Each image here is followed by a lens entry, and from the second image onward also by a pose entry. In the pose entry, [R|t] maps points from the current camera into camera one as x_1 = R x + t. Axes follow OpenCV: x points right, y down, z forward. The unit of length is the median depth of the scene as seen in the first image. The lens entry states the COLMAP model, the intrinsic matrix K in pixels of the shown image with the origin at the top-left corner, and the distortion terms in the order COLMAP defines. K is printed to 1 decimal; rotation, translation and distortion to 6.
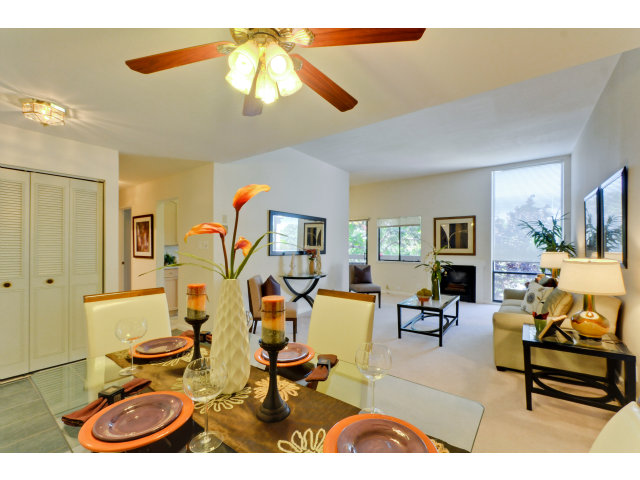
lens RADIAL K [[280.7, 0, 322.1], [0, 280.7, 241.6], [0, 0, 1]] dist [-0.005643, -0.000507]
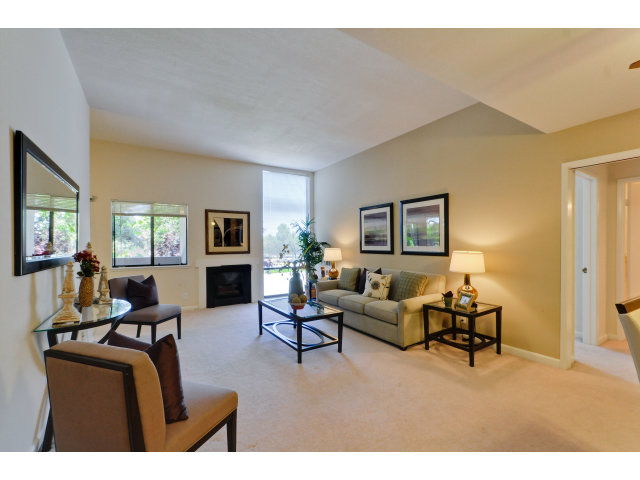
lens RADIAL K [[280.7, 0, 322.1], [0, 280.7, 248.8], [0, 0, 1]] dist [-0.005643, -0.000507]
pose [[0.362829, -0.017587, 0.931690, -0.254962], [-0.010156, 0.999688, 0.022826, 0.008796], [-0.931800, -0.017744, 0.362537, 0.413712]]
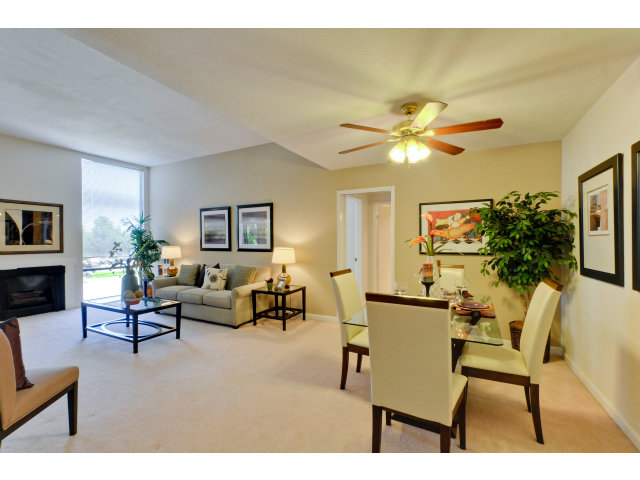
lens RADIAL K [[280.7, 0, 323.2], [0, 280.7, 244.6], [0, 0, 1]] dist [-0.005643, -0.000507]
pose [[-0.157976, -0.008805, 0.987404, -0.383147], [-0.014062, 0.999879, 0.006667, 0.008434], [-0.987343, -0.012832, -0.158080, 0.364724]]
